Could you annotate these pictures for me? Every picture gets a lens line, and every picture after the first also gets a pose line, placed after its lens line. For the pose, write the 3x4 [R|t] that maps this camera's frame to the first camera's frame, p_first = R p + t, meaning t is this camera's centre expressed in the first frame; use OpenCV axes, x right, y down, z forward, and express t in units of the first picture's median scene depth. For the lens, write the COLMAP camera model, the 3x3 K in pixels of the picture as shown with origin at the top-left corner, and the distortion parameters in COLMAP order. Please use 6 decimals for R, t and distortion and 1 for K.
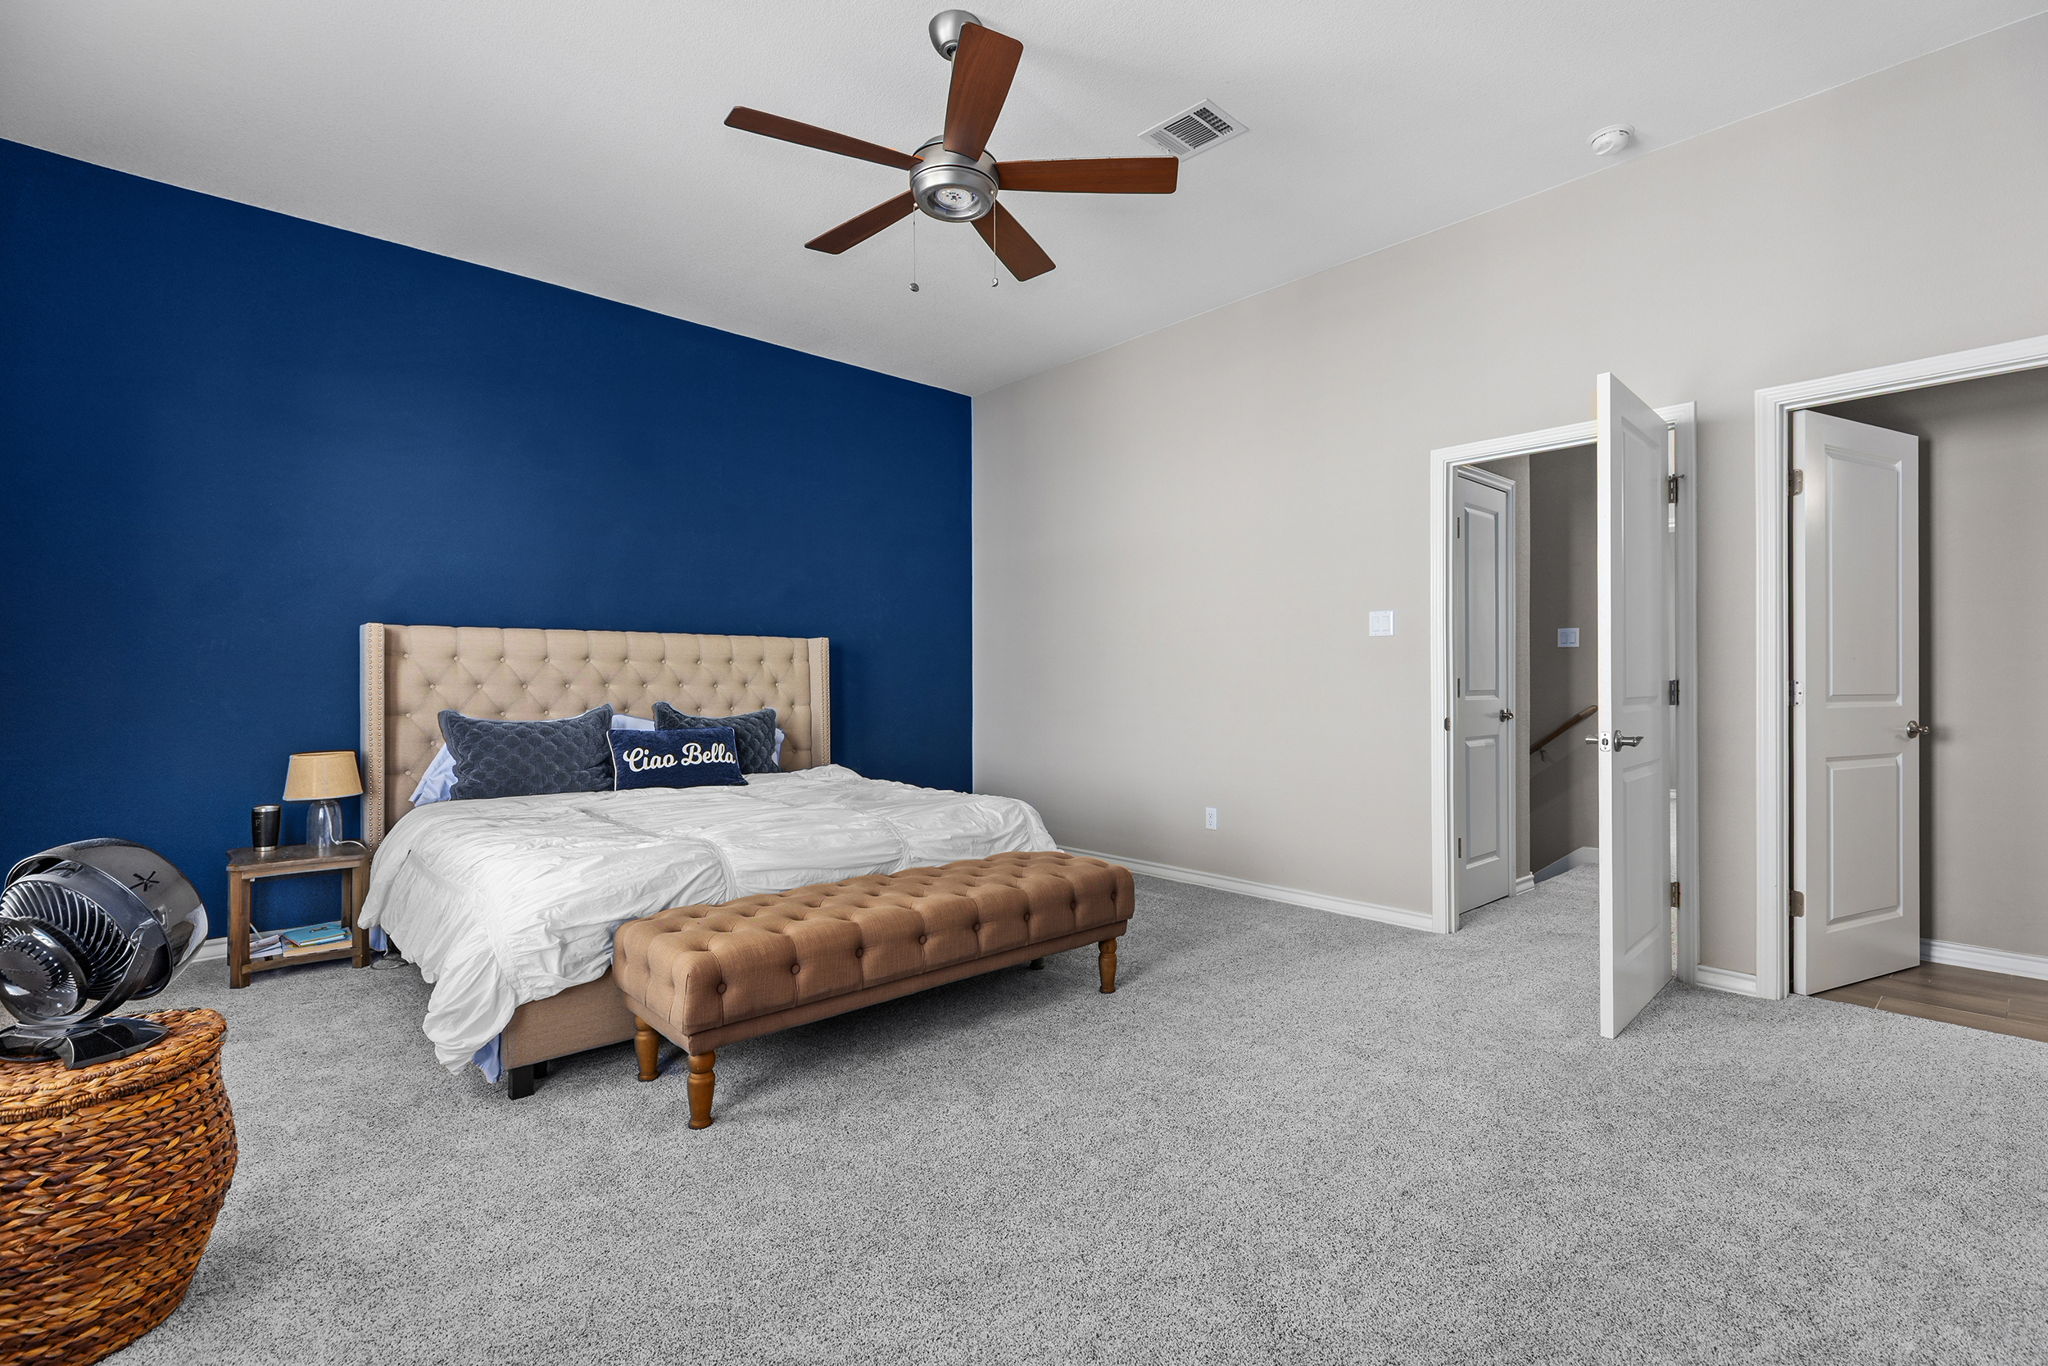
lens RADIAL K [[927.9, 0, 1024.7], [0, 927.9, 676.1], [0, 0, 1]] dist [0.000985, -0.000017]
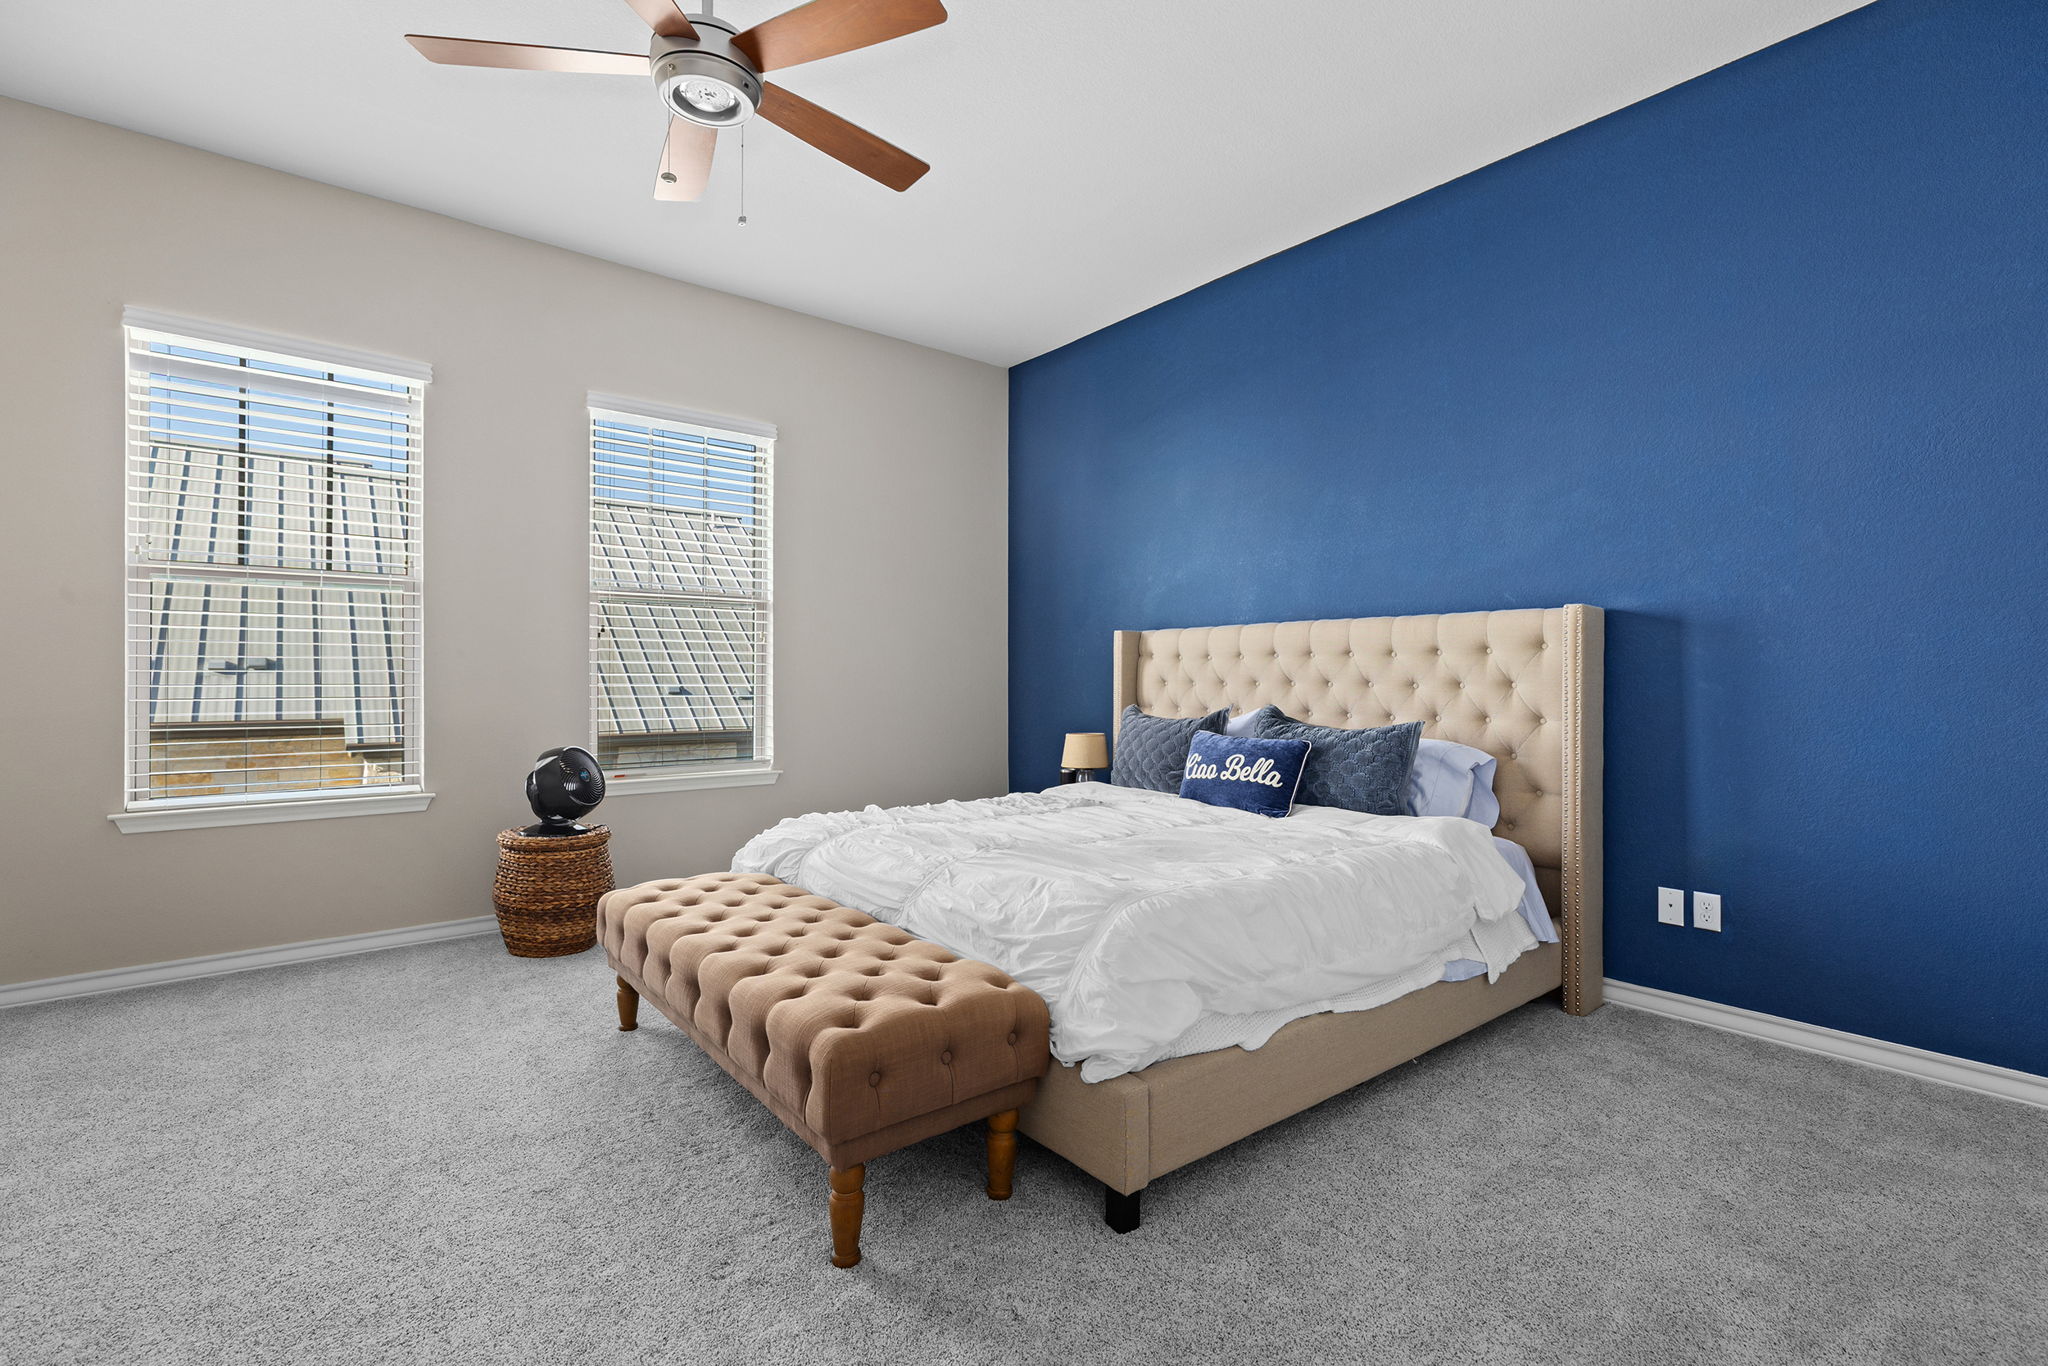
lens RADIAL K [[900.2, 0, 1025.5], [0, 900.2, 684.9], [0, 0, 1]] dist [-0.000802, -0.000042]
pose [[-0.053160, 0.007633, -0.998557, 0.435772], [-0.003625, 0.999963, 0.007837, 0.004953], [0.998579, 0.004036, -0.053130, 0.834550]]
